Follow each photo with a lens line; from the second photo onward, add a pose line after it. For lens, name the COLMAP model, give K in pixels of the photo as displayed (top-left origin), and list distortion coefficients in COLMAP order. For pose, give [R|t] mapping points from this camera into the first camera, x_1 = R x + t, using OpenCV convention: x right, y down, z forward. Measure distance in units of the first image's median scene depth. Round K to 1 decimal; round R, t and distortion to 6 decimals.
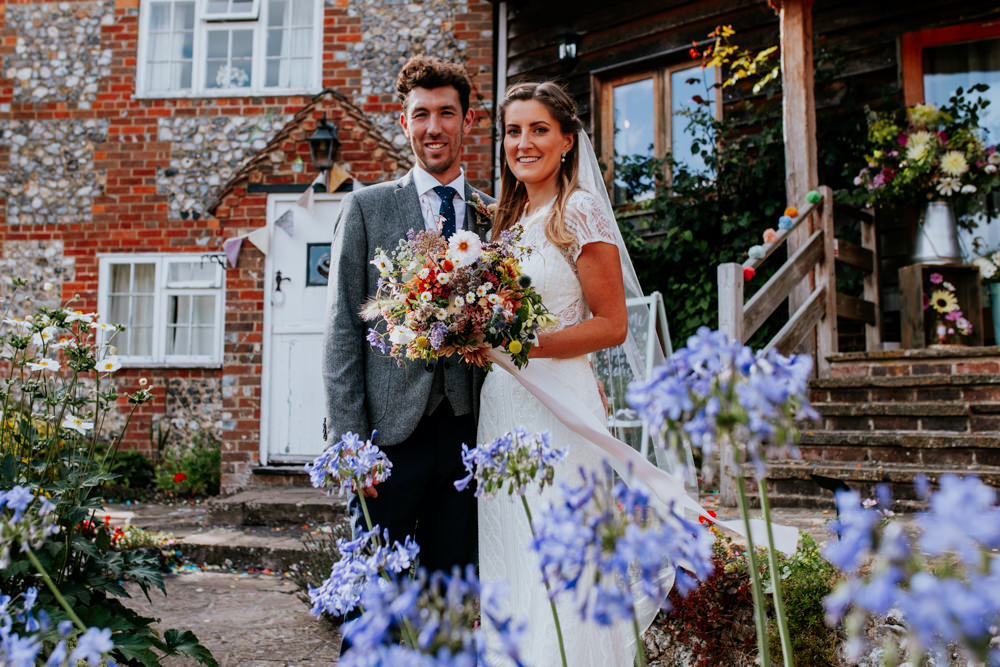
lens RADIAL K [[1141.6, 0, 502.3], [0, 1141.6, 315.3], [0, 0, 1]] dist [0.000515, 0.000000]
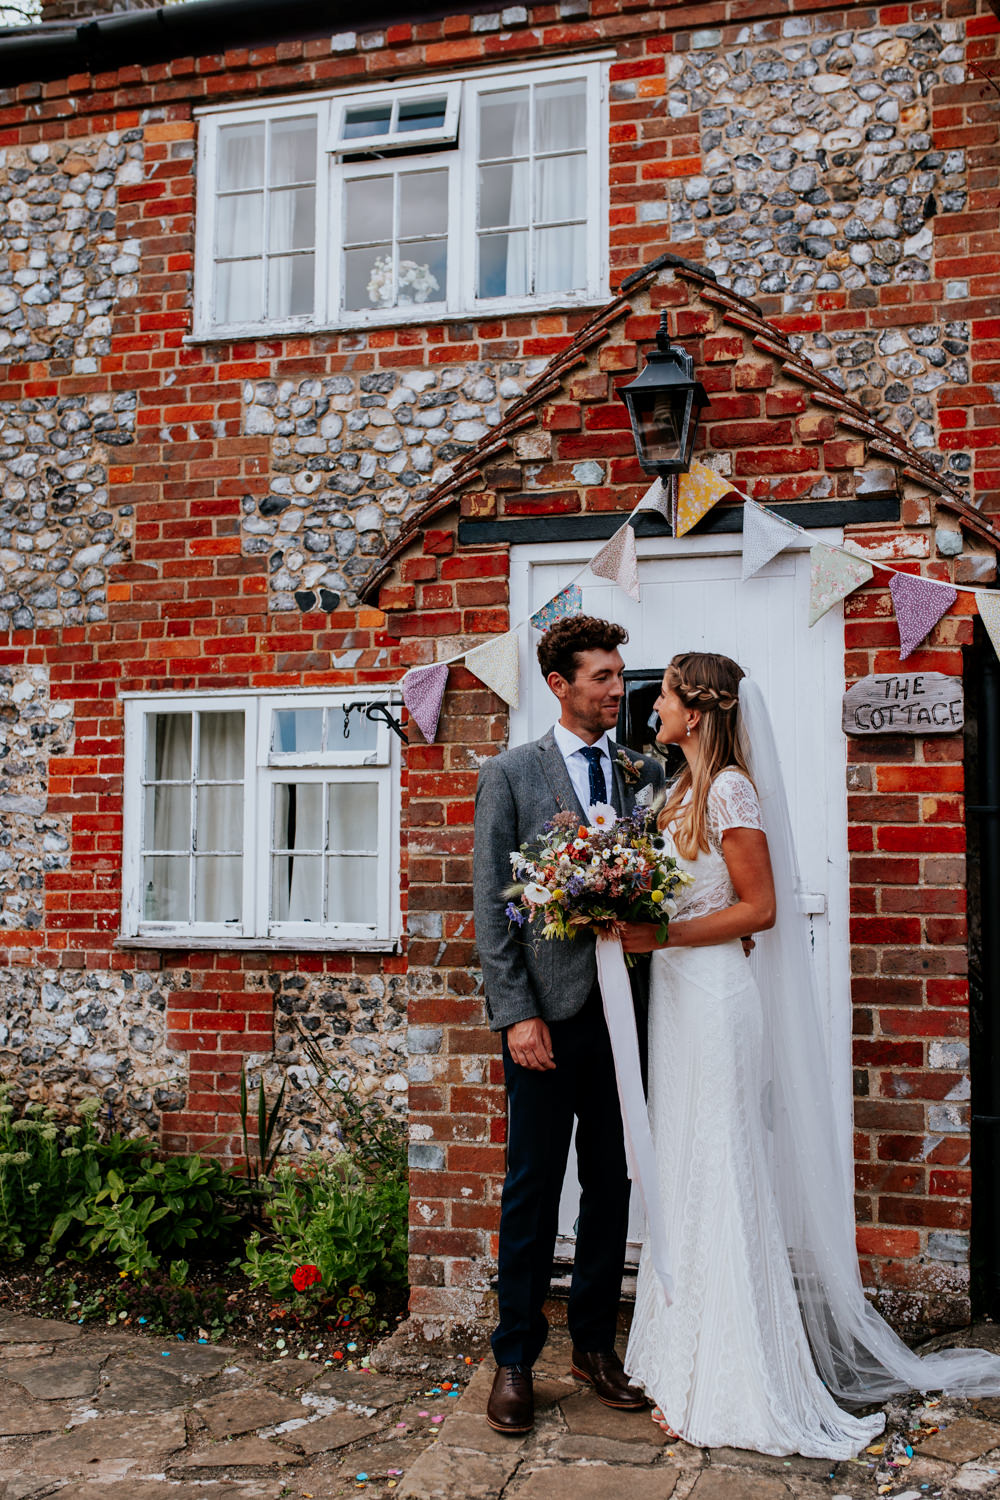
lens RADIAL K [[1562.3, 0, 504.9], [0, 1562.3, 750.2], [0, 0, 1]] dist [-0.002423, 0.000000]
pose [[0.988015, -0.016871, -0.153432, -0.110640], [0.021198, 0.999421, 0.026610, -0.044656], [0.152894, -0.029543, 0.987801, 0.415281]]
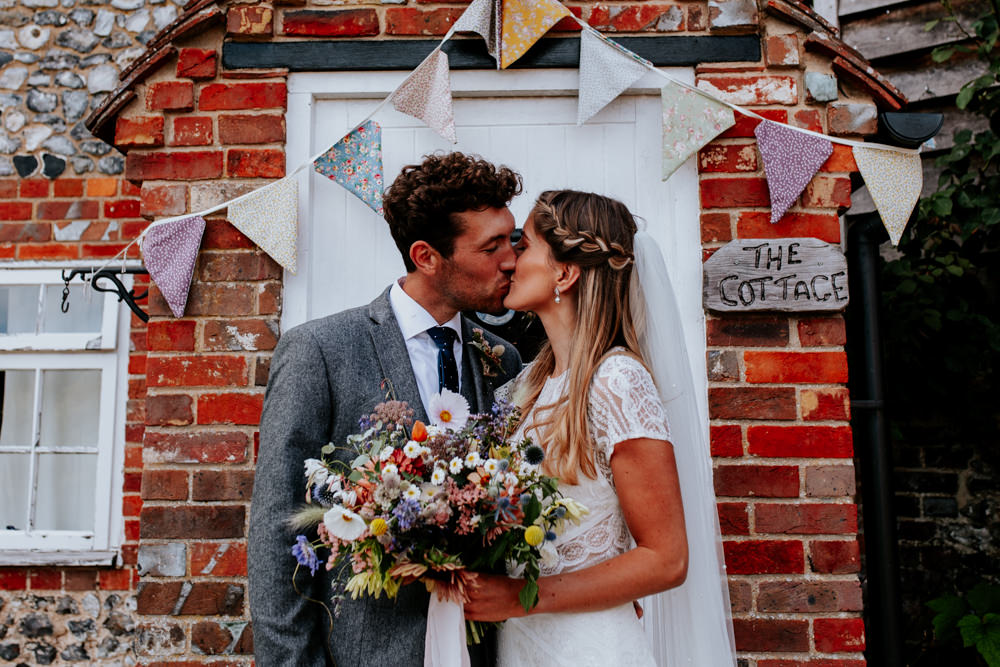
lens RADIAL K [[1141.6, 0, 471.6], [0, 1141.6, 240.8], [0, 0, 1]] dist [0.000515, 0.000000]
pose [[0.996734, 0.000896, 0.080752, -0.156046], [0.004401, 0.997850, -0.065389, -0.035243], [-0.080637, 0.065531, 0.994587, 0.596846]]
